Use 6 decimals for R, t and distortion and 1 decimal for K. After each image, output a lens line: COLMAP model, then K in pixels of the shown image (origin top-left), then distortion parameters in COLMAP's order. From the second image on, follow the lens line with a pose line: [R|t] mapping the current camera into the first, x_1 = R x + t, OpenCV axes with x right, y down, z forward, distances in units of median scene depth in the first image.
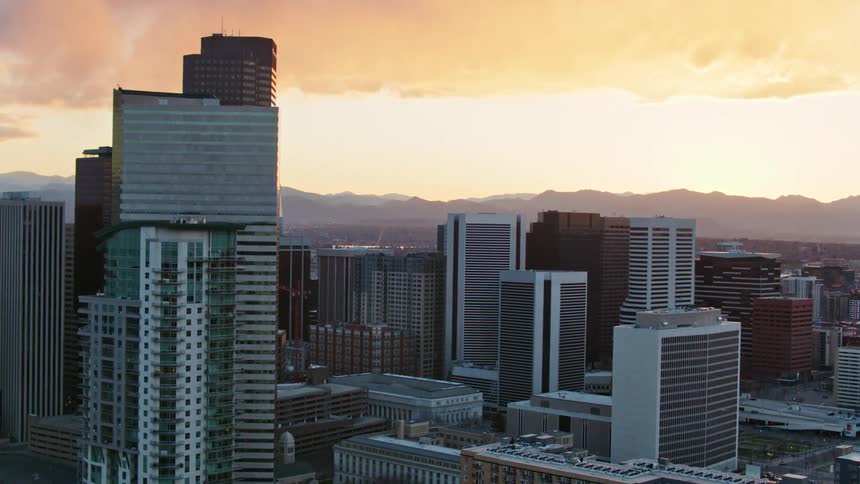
lens RADIAL K [[1217.4, 0, 443.2], [0, 1217.4, 243.4], [0, 0, 1]] dist [-0.072640, 0.000000]
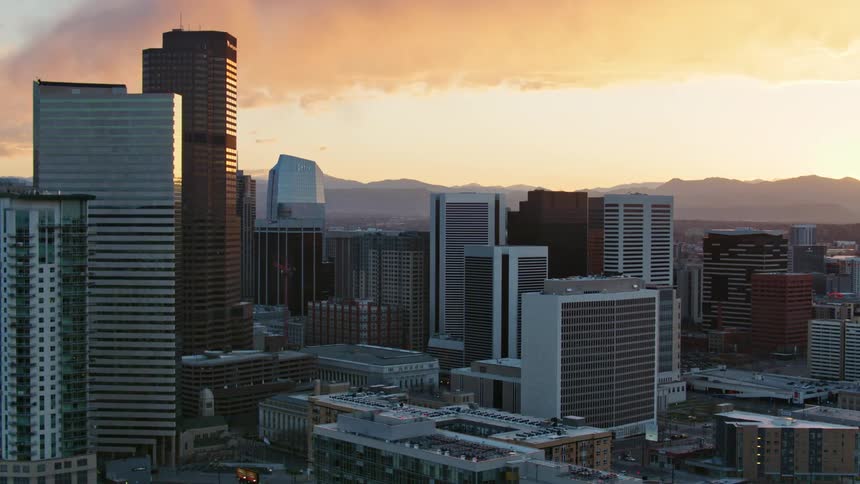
lens RADIAL K [[1217.4, 0, 439.3], [0, 1217.4, 244.1], [0, 0, 1]] dist [-0.072640, 0.000000]
pose [[0.994110, -0.011605, -0.107749, 0.269605], [0.012419, 0.999899, 0.006887, 0.025544], [0.107658, -0.008185, 0.994154, -0.093892]]
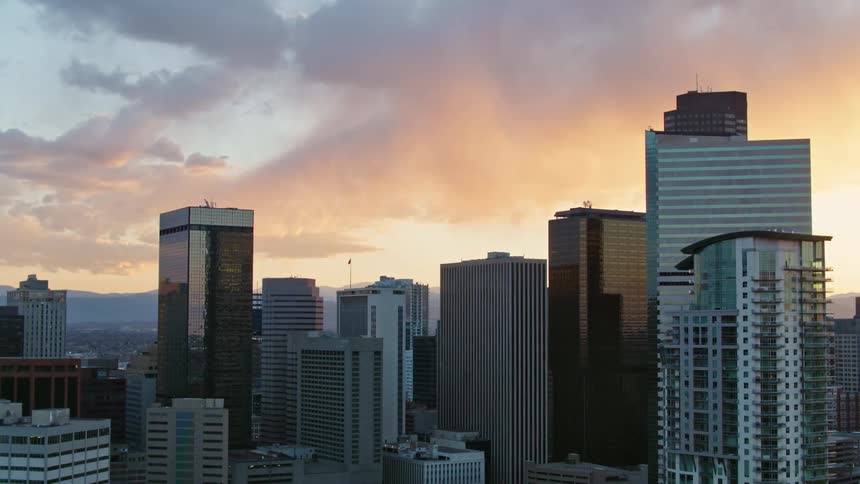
lens RADIAL K [[1217.4, 0, 438.5], [0, 1217.4, 253.6], [0, 0, 1]] dist [-0.072640, 0.000000]
pose [[0.961810, -0.033172, -0.271700, -0.196923], [0.011885, 0.996754, -0.079624, 0.073327], [0.273459, 0.073354, 0.959083, -0.061313]]
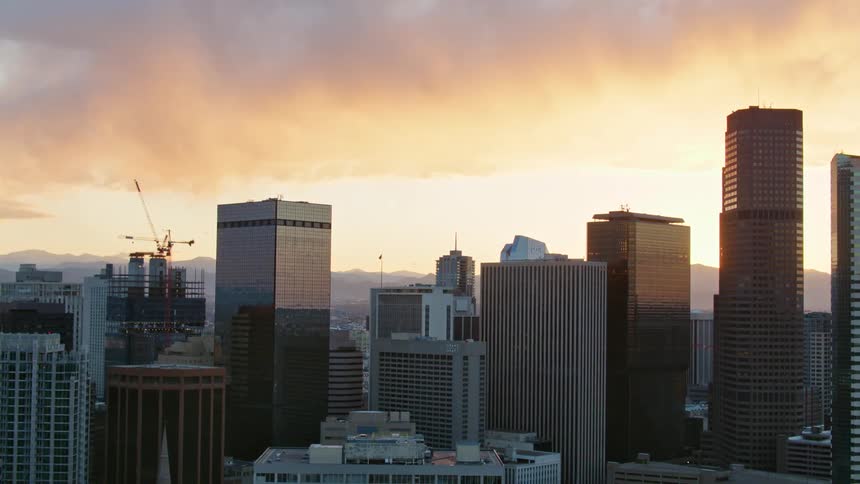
lens RADIAL K [[1217.4, 0, 446.8], [0, 1217.4, 244.0], [0, 0, 1]] dist [-0.072640, 0.000000]
pose [[0.999982, -0.005208, -0.002886, -0.760257], [0.005017, 0.998022, -0.062669, 0.026939], [0.003207, 0.062653, 0.998030, -0.120102]]
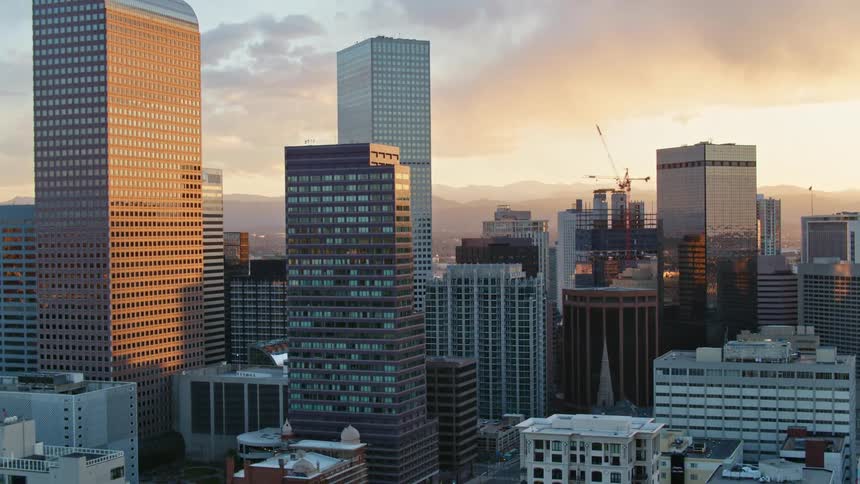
lens RADIAL K [[1217.4, 0, 436.6], [0, 1217.4, 242.3], [0, 0, 1]] dist [-0.072640, 0.000000]
pose [[0.917045, -0.024329, -0.398041, -0.635389], [0.023039, 0.999702, -0.008025, 0.021785], [0.398118, -0.001811, 0.917332, -0.368658]]
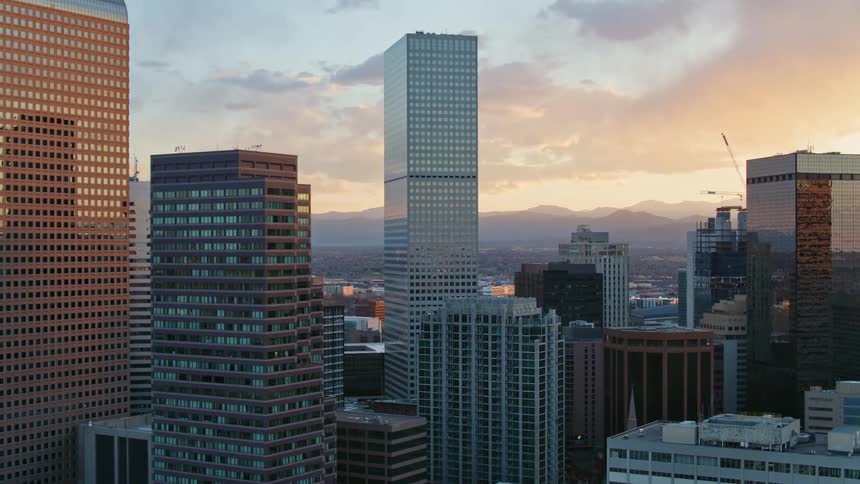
lens RADIAL K [[1217.4, 0, 431.7], [0, 1217.4, 241.9], [0, 0, 1]] dist [-0.072640, 0.000000]
pose [[0.831821, -0.022156, -0.554602, -0.535379], [0.010741, 0.999658, -0.023825, 0.009694], [0.554940, 0.013861, 0.831775, -0.032181]]
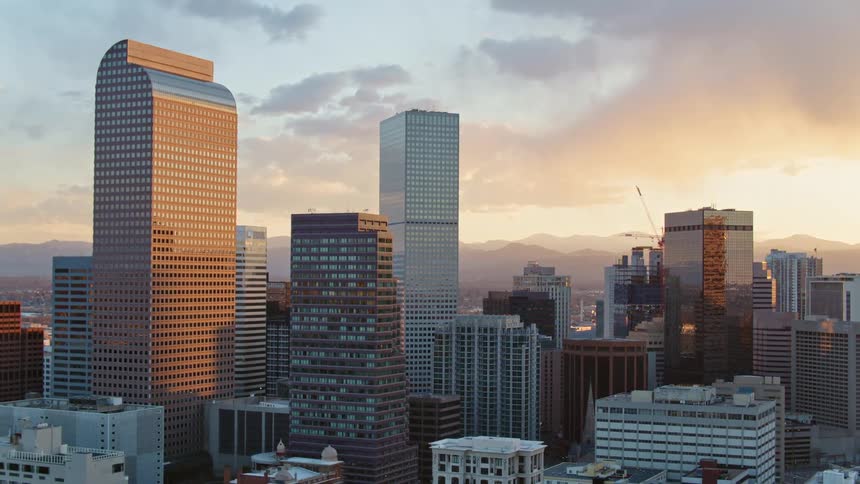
lens RADIAL K [[1217.4, 0, 434.4], [0, 1217.4, 241.2], [0, 0, 1]] dist [-0.072640, 0.000000]
pose [[0.879031, -0.026033, -0.476053, -0.425698], [0.002779, 0.998771, -0.049486, 0.018724], [0.476756, 0.042177, 0.878023, -0.506295]]
